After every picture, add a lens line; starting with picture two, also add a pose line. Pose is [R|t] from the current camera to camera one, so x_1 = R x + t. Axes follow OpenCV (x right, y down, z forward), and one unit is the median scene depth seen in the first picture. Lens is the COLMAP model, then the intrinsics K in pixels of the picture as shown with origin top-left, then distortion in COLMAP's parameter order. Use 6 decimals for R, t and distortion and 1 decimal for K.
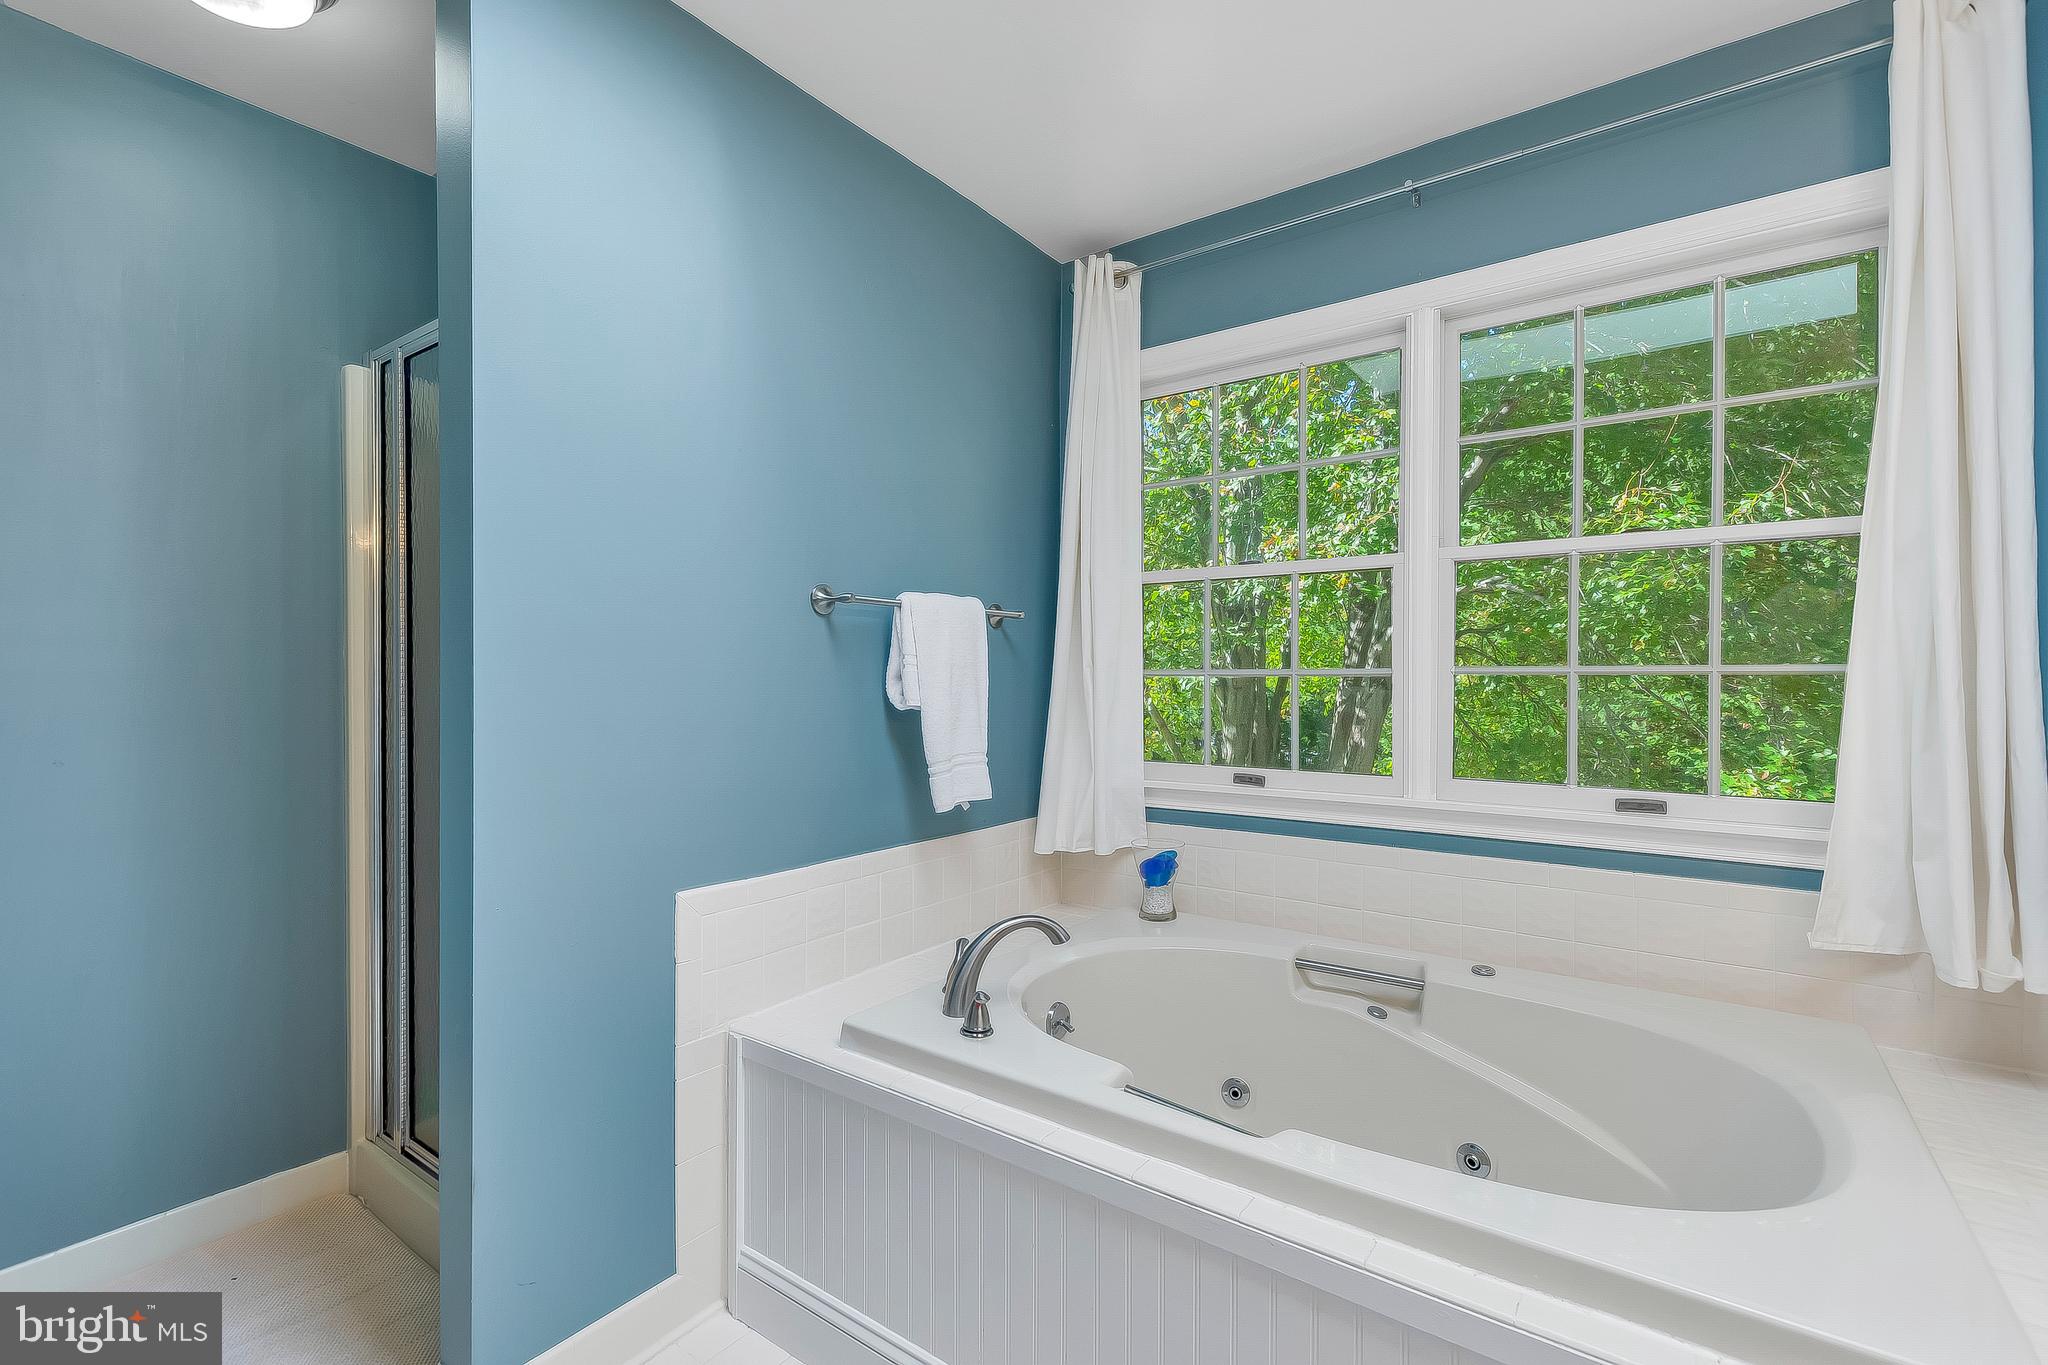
lens RADIAL K [[896.3, 0, 1030.5], [0, 896.3, 679.9], [0, 0, 1]] dist [0.001826, 0.000378]
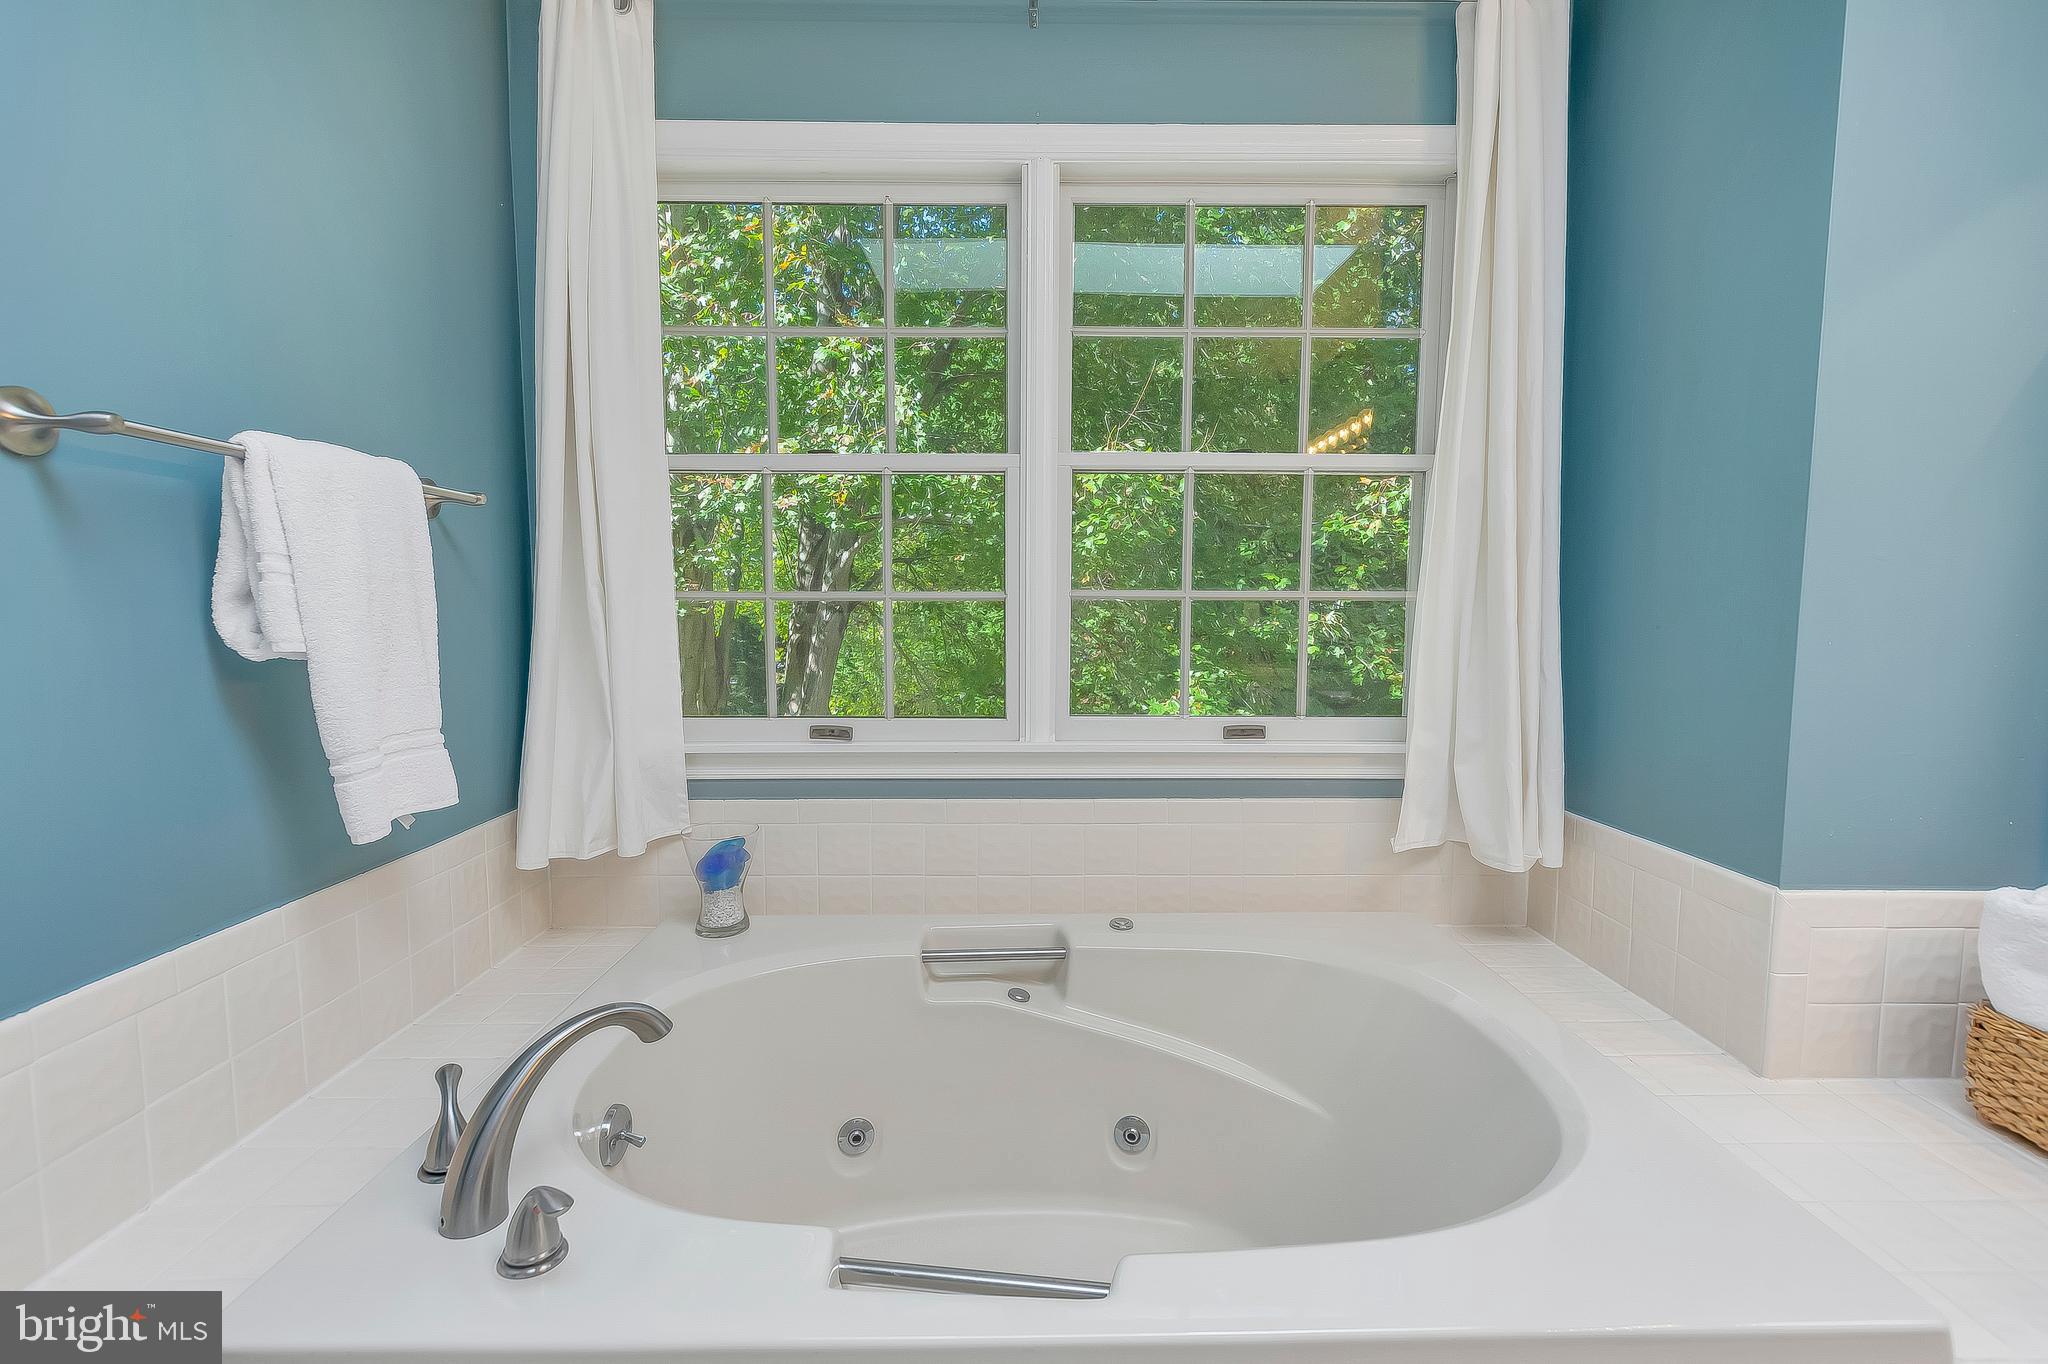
lens RADIAL K [[896.3, 0, 1030.5], [0, 896.3, 679.4], [0, 0, 1]] dist [0.001826, 0.000378]
pose [[0.802329, -0.046837, 0.595042, -0.094391], [-0.001209, 0.996787, 0.080090, 0.001999], [-0.596881, -0.064978, 0.799694, 0.313761]]
